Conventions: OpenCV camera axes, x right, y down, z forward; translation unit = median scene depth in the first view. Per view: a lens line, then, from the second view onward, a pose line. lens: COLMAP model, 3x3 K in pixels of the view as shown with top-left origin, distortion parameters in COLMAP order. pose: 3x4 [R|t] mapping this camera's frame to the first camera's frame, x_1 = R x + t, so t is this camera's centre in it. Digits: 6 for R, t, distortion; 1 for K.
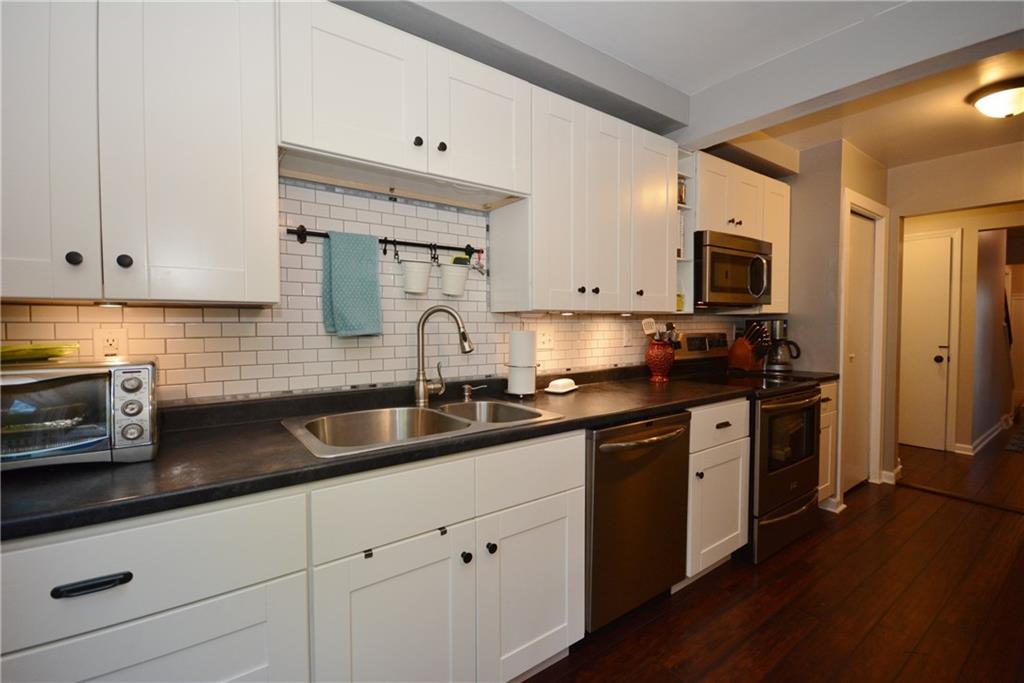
lens RADIAL K [[452.8, 0, 510.2], [0, 452.8, 343.8], [0, 0, 1]] dist [-0.004888, -0.001526]
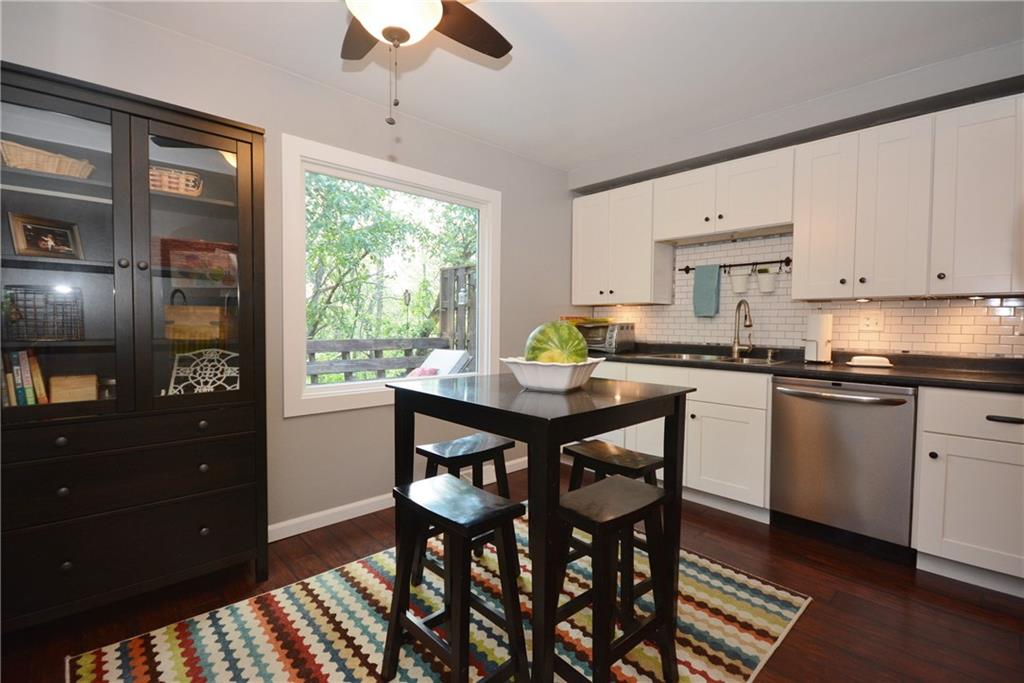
lens RADIAL K [[471.8, 0, 511.3], [0, 471.8, 338.3], [0, 0, 1]] dist [0.011778, -0.000489]
pose [[0.110862, 0.040751, -0.993000, 1.473514], [-0.045452, 0.998321, 0.035895, 0.035162], [0.992796, 0.041155, 0.112528, -0.062219]]
